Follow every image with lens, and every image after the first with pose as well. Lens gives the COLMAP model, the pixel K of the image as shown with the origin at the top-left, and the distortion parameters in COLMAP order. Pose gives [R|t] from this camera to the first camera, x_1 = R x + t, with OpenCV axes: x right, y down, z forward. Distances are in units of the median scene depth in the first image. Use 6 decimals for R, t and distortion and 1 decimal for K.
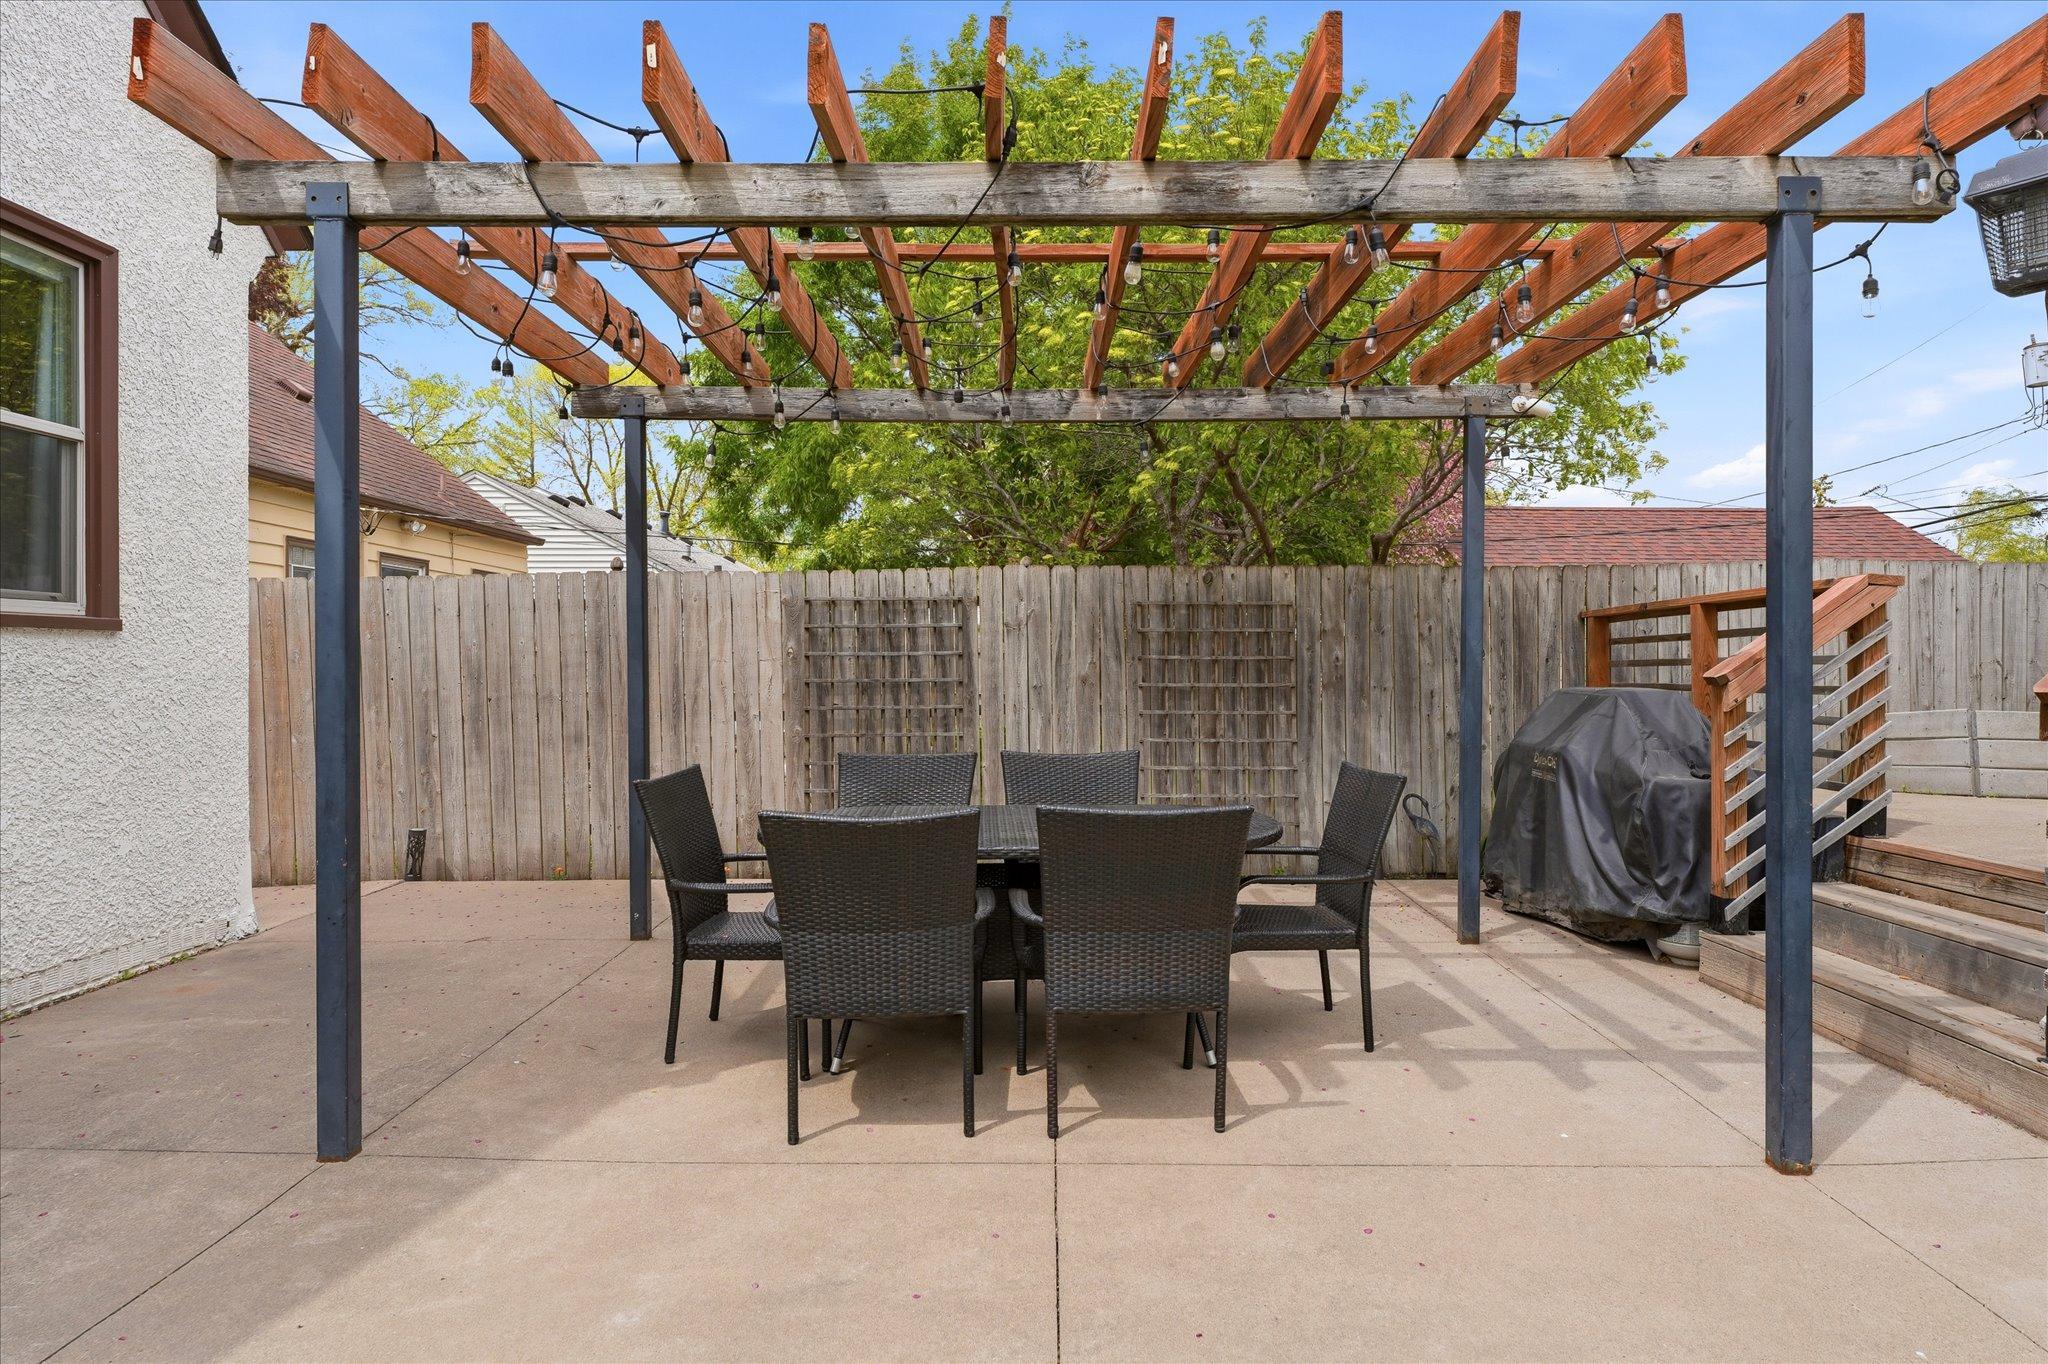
lens RADIAL K [[1193.4, 0, 1028.1], [0, 1193.4, 677.9], [0, 0, 1]] dist [-0.003441, -0.002342]
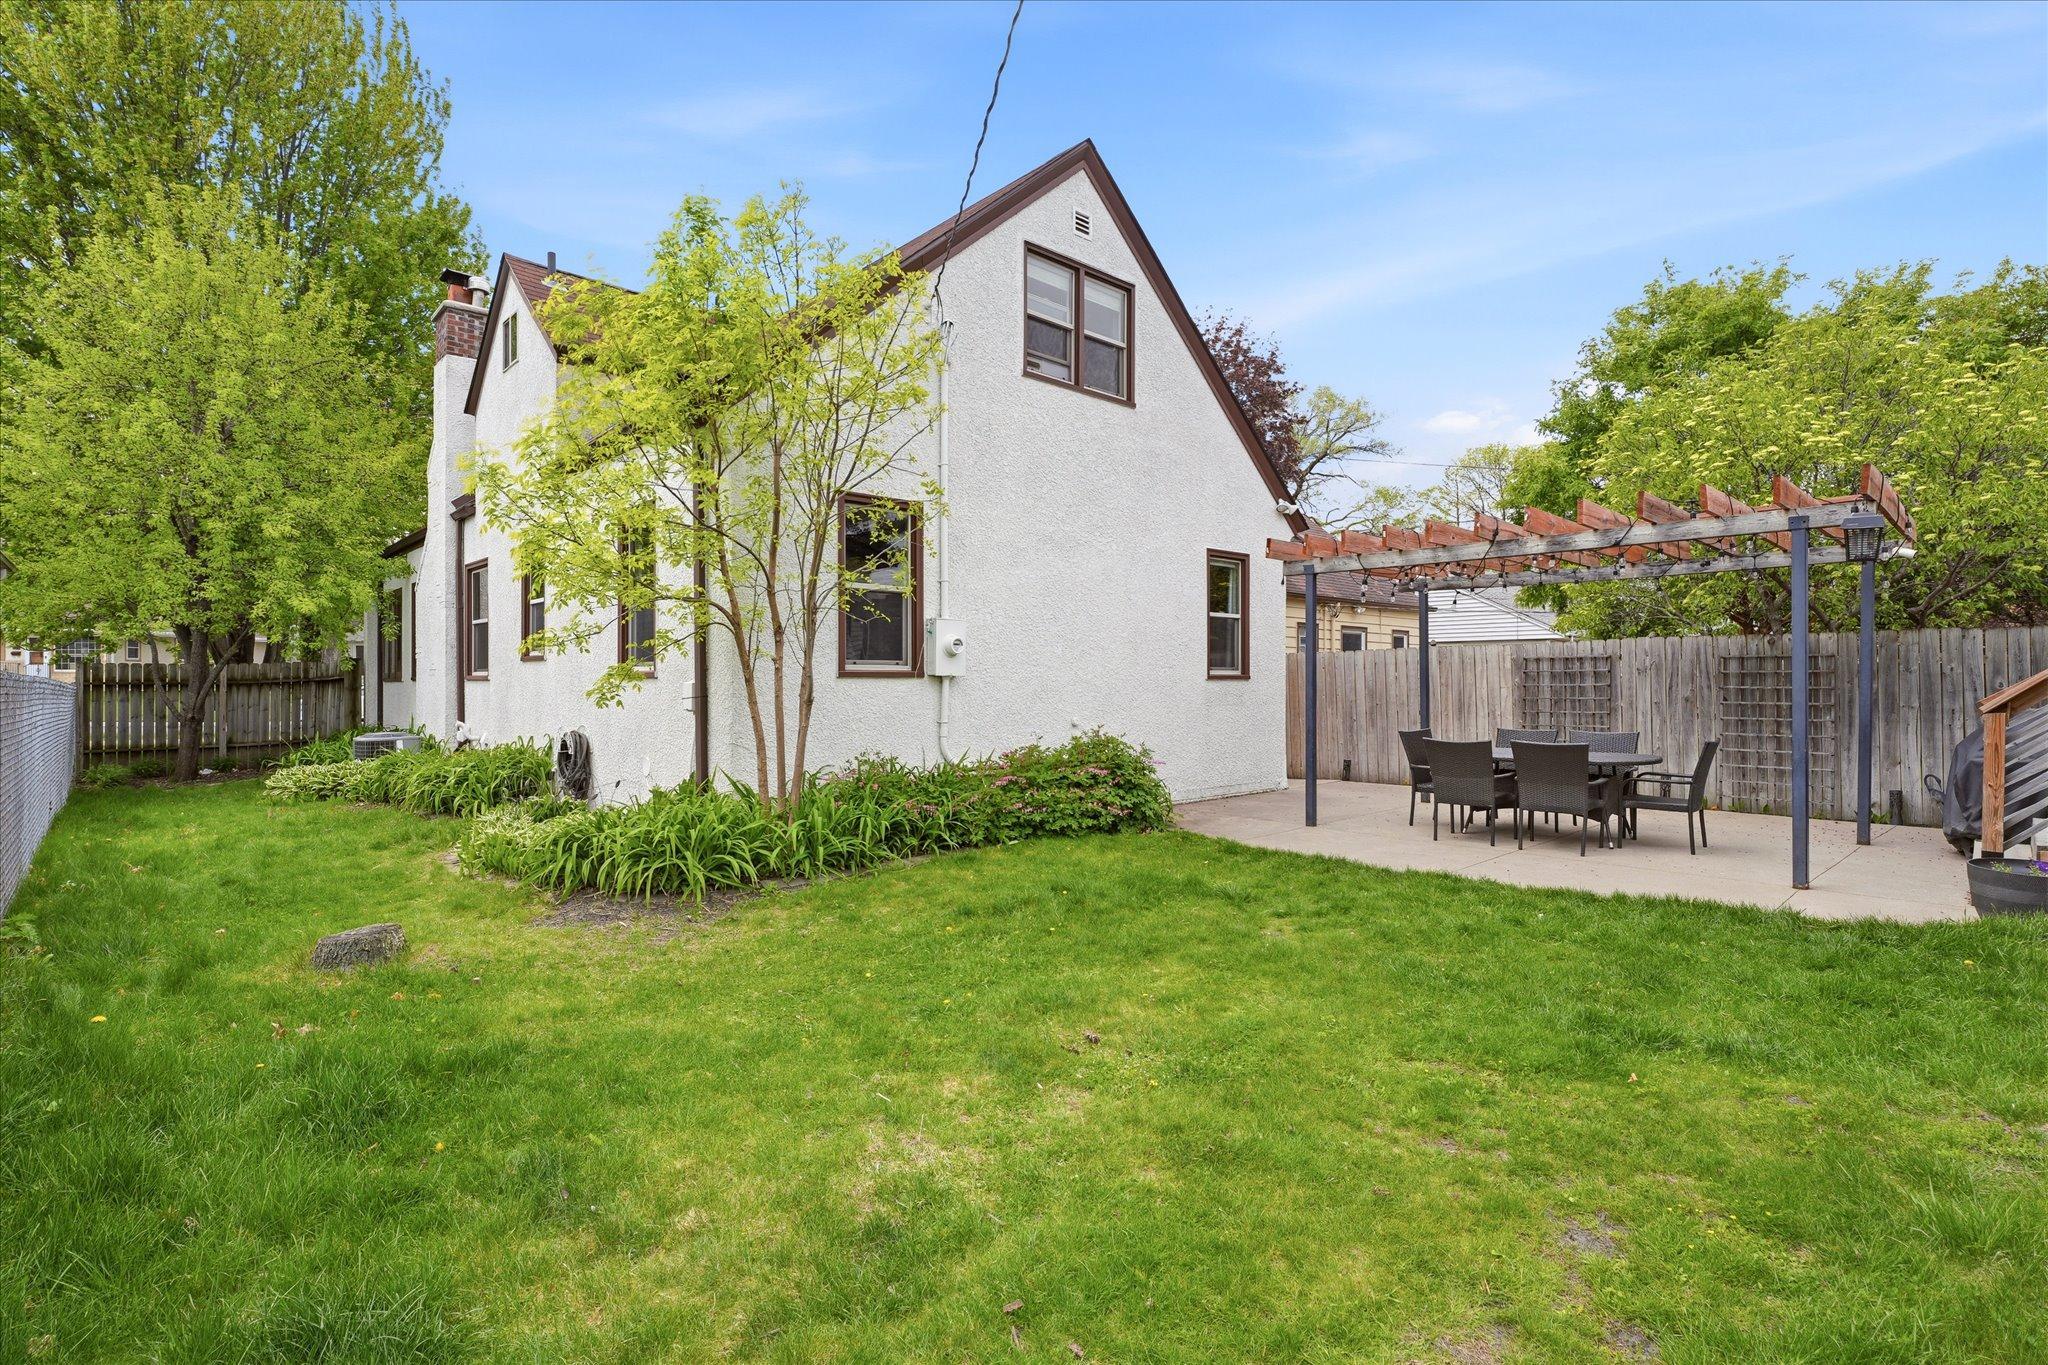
lens RADIAL K [[938.0, 0, 1029.0], [0, 938.0, 681.5], [0, 0, 1]] dist [-0.000475, -0.000052]
pose [[0.670753, -0.001322, -0.741680, 0.435957], [-0.004753, 0.999970, -0.006081, -0.012082], [0.741666, 0.007604, 0.670726, -0.704113]]
